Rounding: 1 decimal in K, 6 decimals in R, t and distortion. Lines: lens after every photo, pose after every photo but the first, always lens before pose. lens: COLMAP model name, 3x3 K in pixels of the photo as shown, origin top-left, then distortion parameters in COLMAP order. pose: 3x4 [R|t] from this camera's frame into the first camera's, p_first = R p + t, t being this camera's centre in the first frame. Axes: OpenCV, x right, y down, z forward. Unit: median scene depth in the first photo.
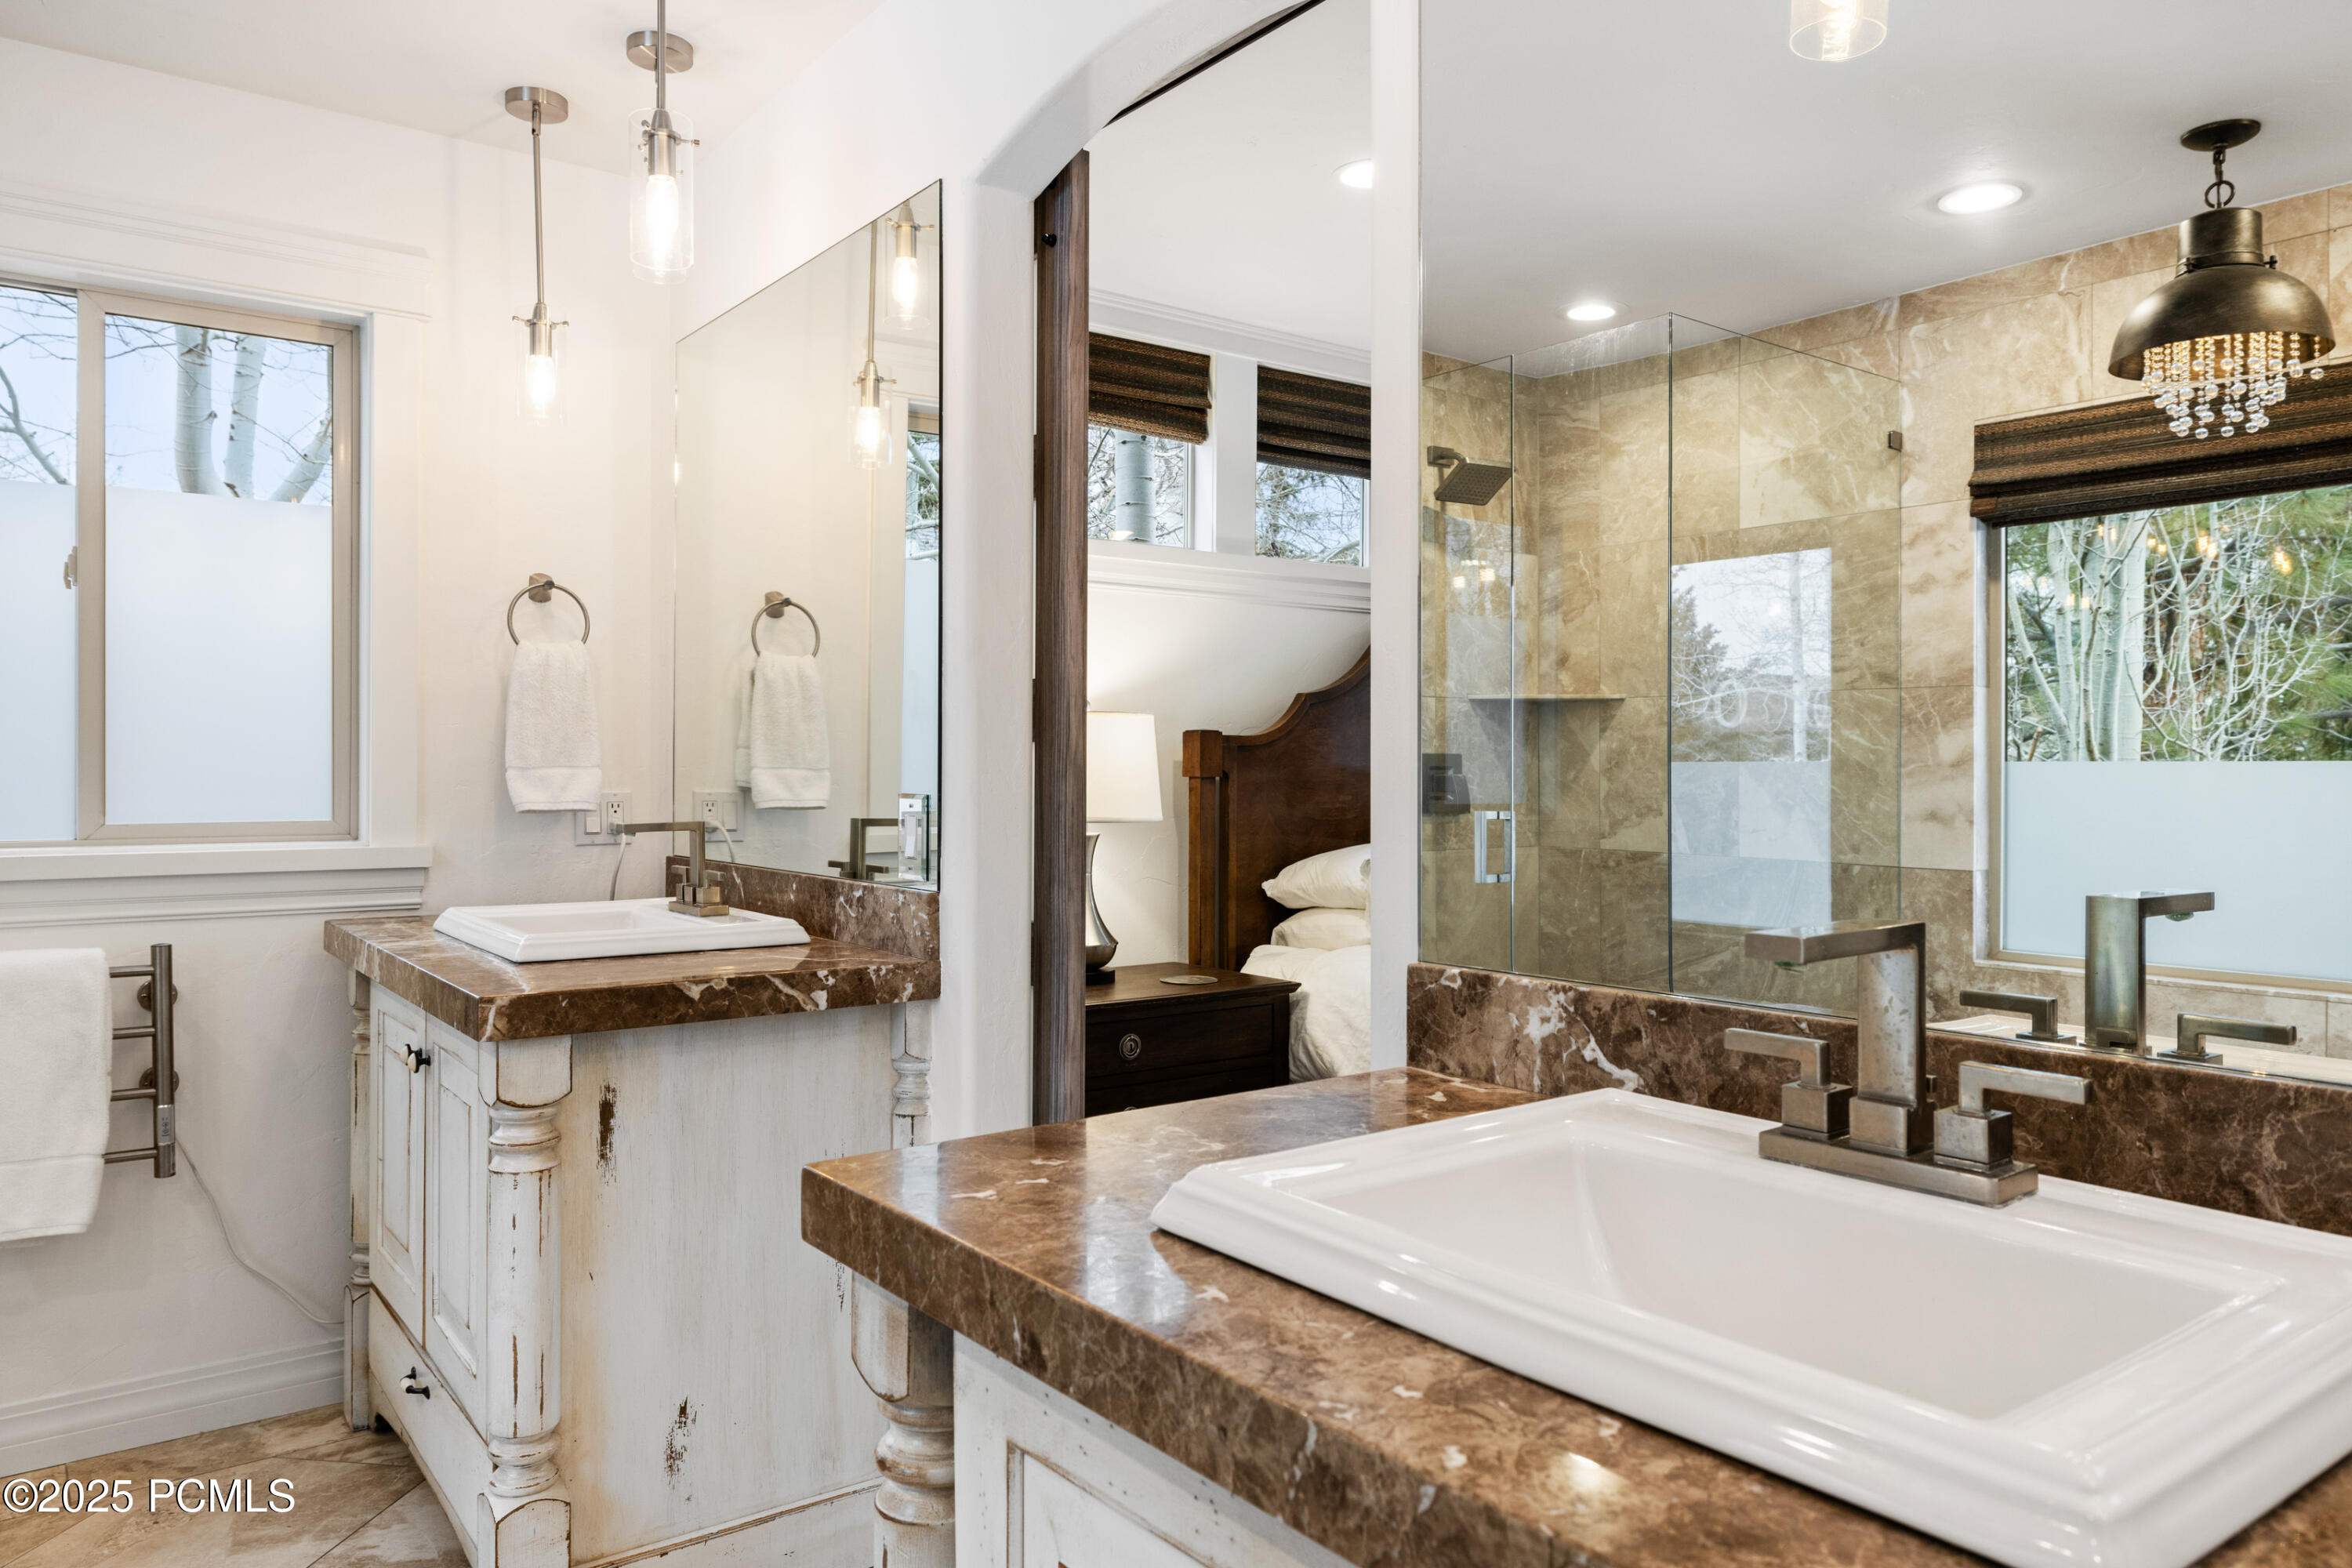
lens RADIAL K [[1516.8, 0, 1126.2], [0, 1516.8, 769.4], [0, 0, 1]] dist [0.005326, 0.000854]
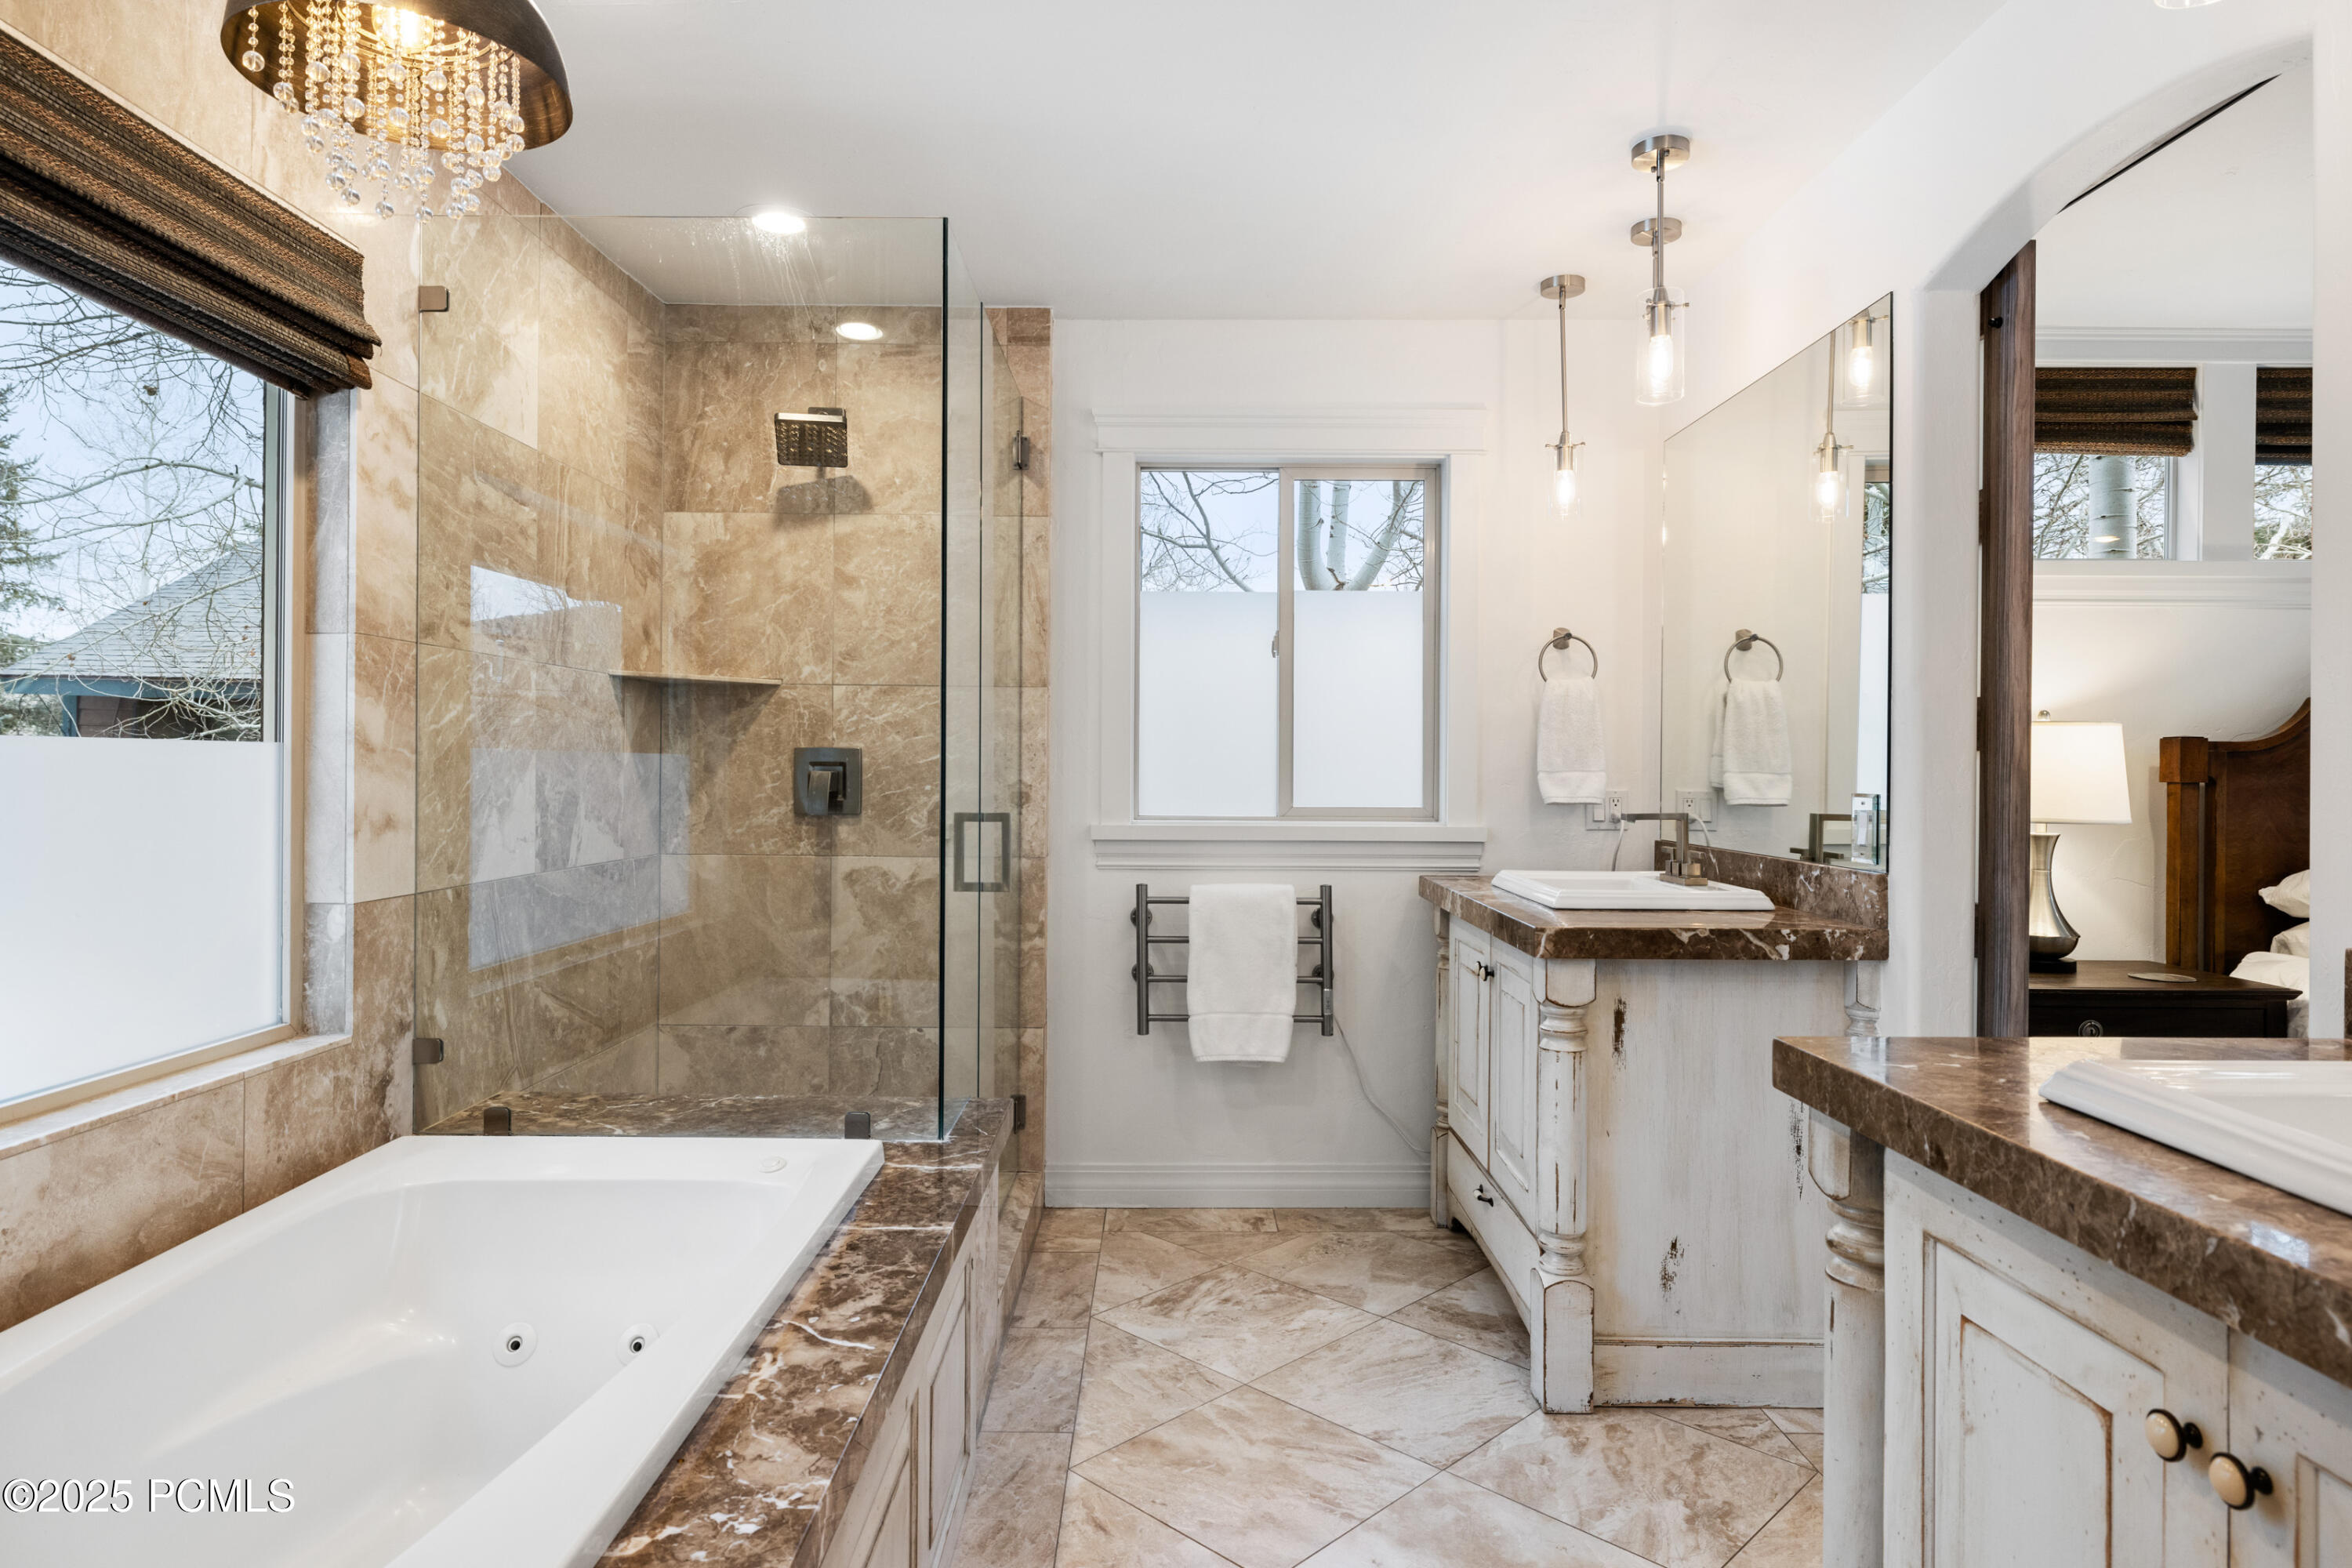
lens RADIAL K [[1321.8, 0, 1188.3], [0, 1321.8, 773.1], [0, 0, 1]] dist [-0.001618, -0.000724]
pose [[0.813944, 0.003392, -0.580933, 0.034900], [-0.003532, 0.999993, 0.000890, 0.000364], [0.580932, 0.001328, 0.813951, -0.188988]]
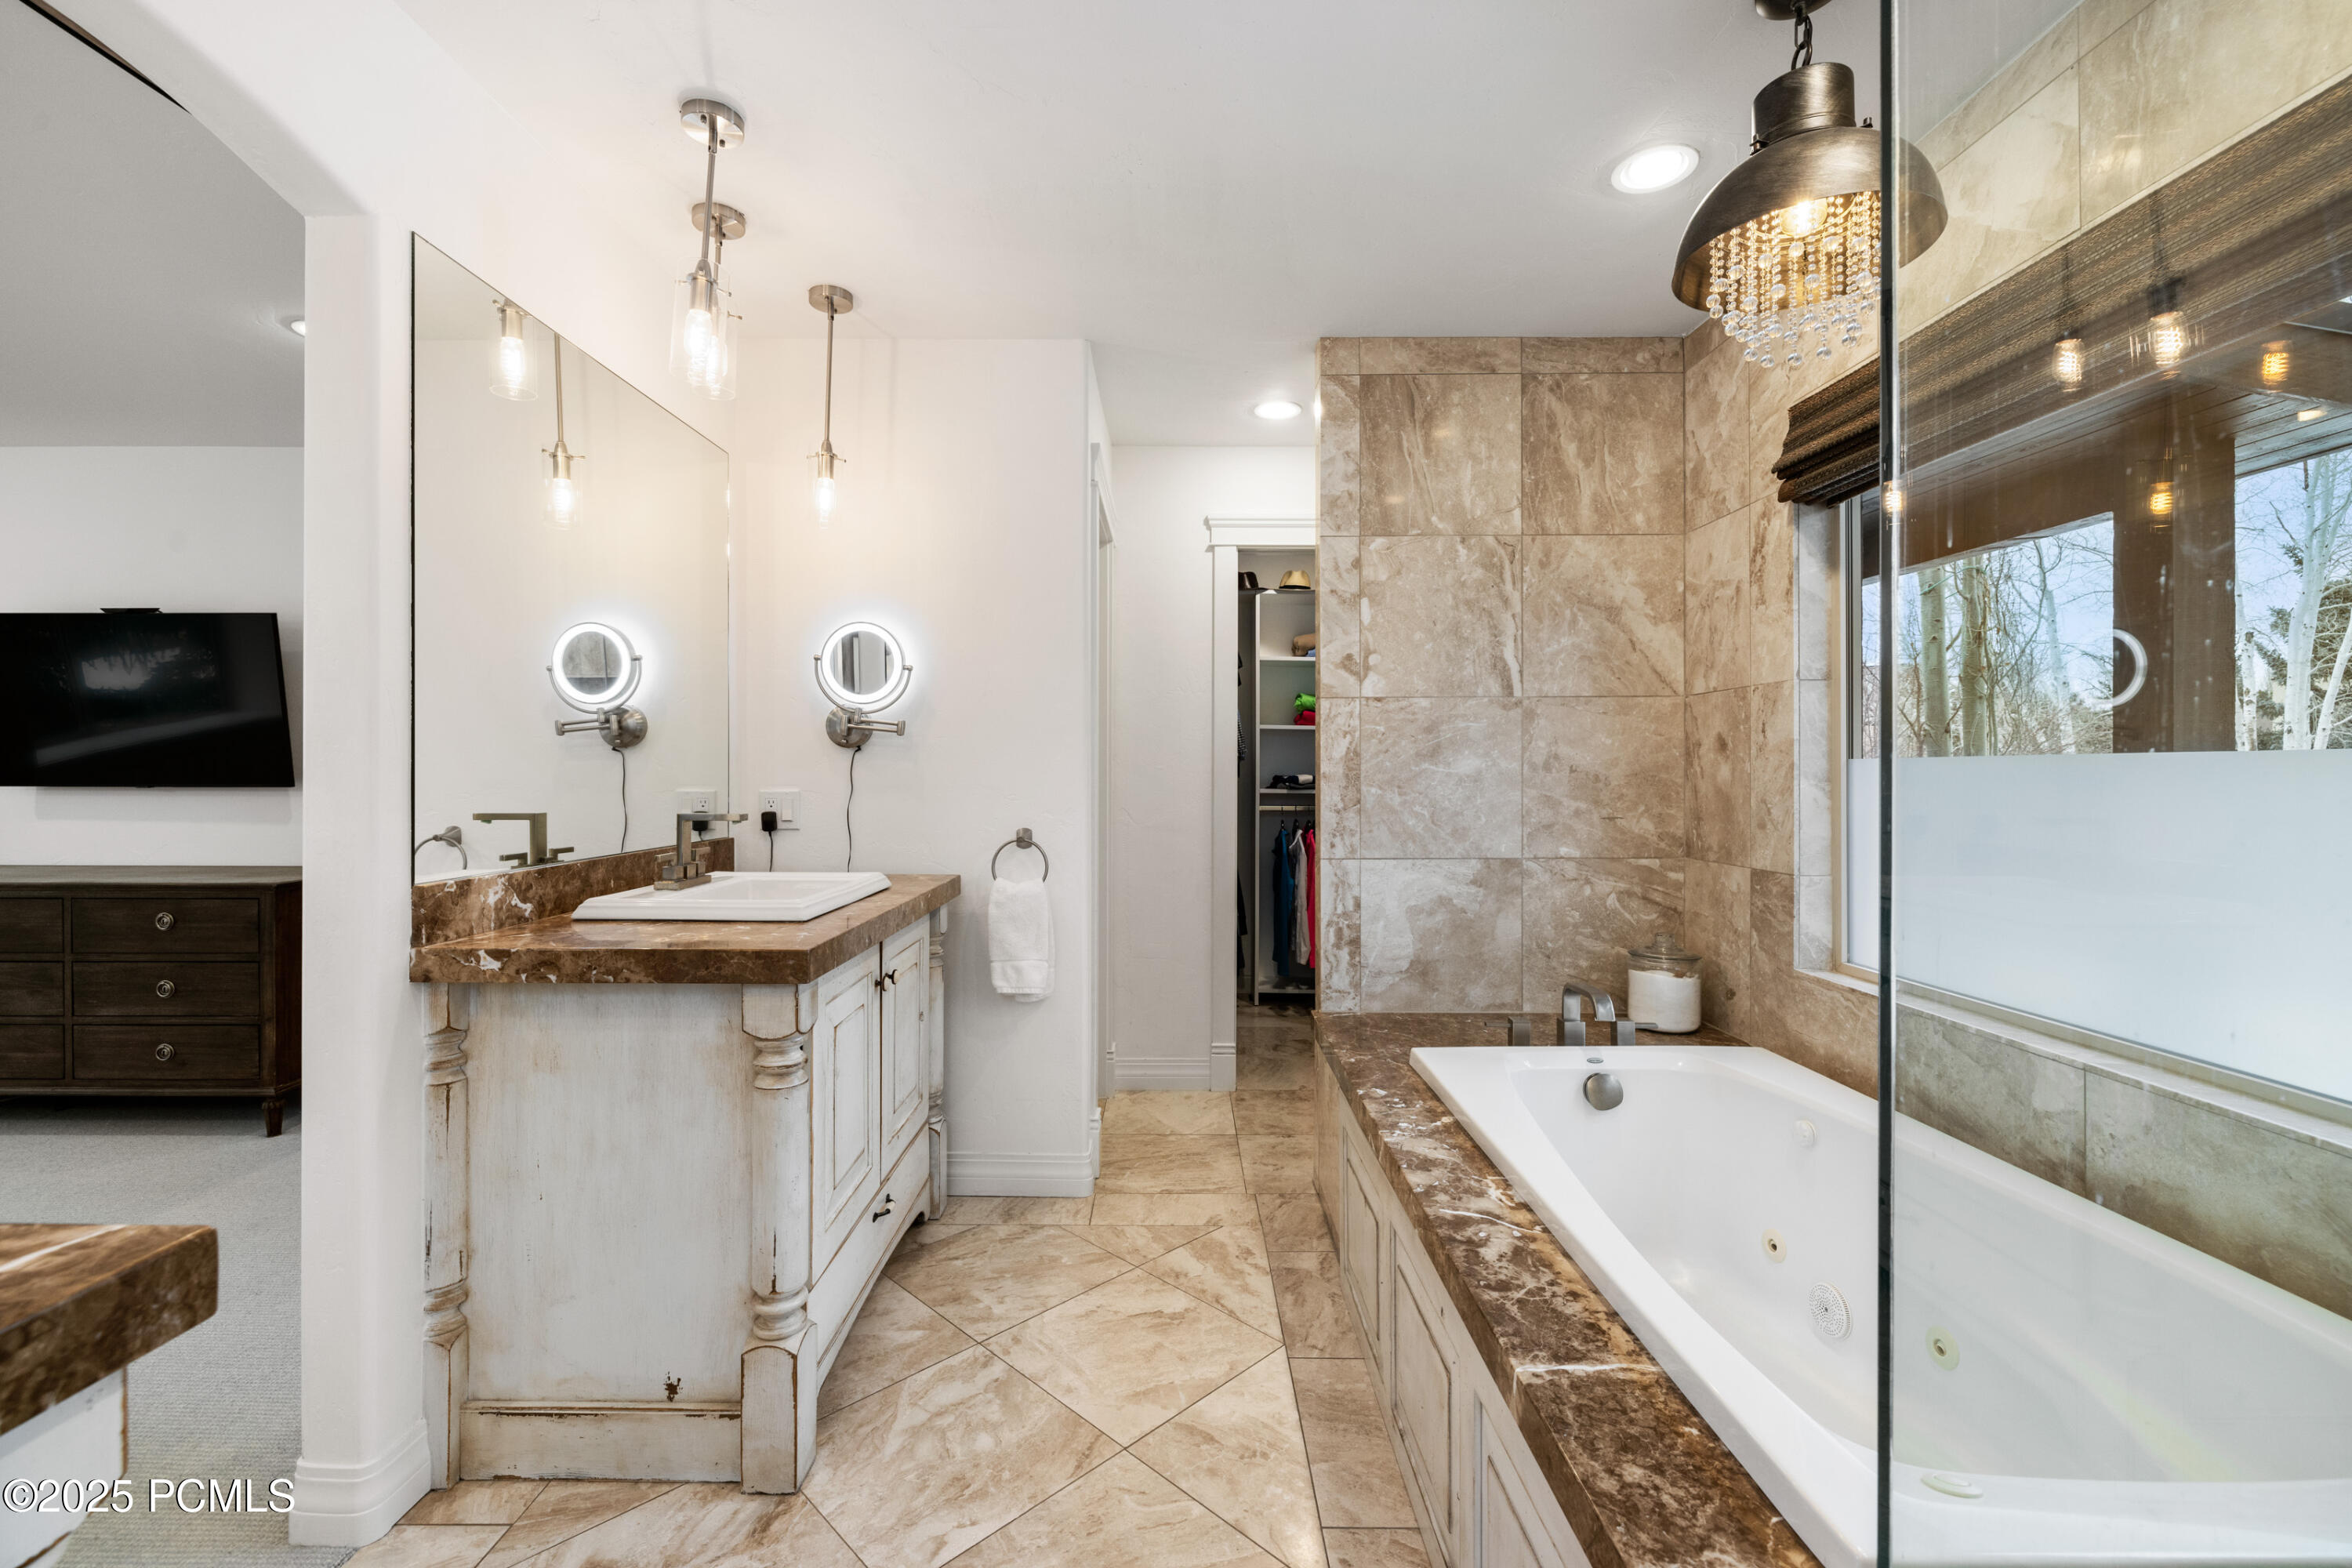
lens RADIAL K [[1004.3, 0, 1185.3], [0, 1004.3, 769.4], [0, 0, 1]] dist [0.001208, -0.000098]
pose [[-0.812495, -0.003362, 0.582959, -0.693875], [-0.004625, 0.999989, -0.000680, -0.002788], [-0.582950, -0.003249, -0.812501, 0.853231]]
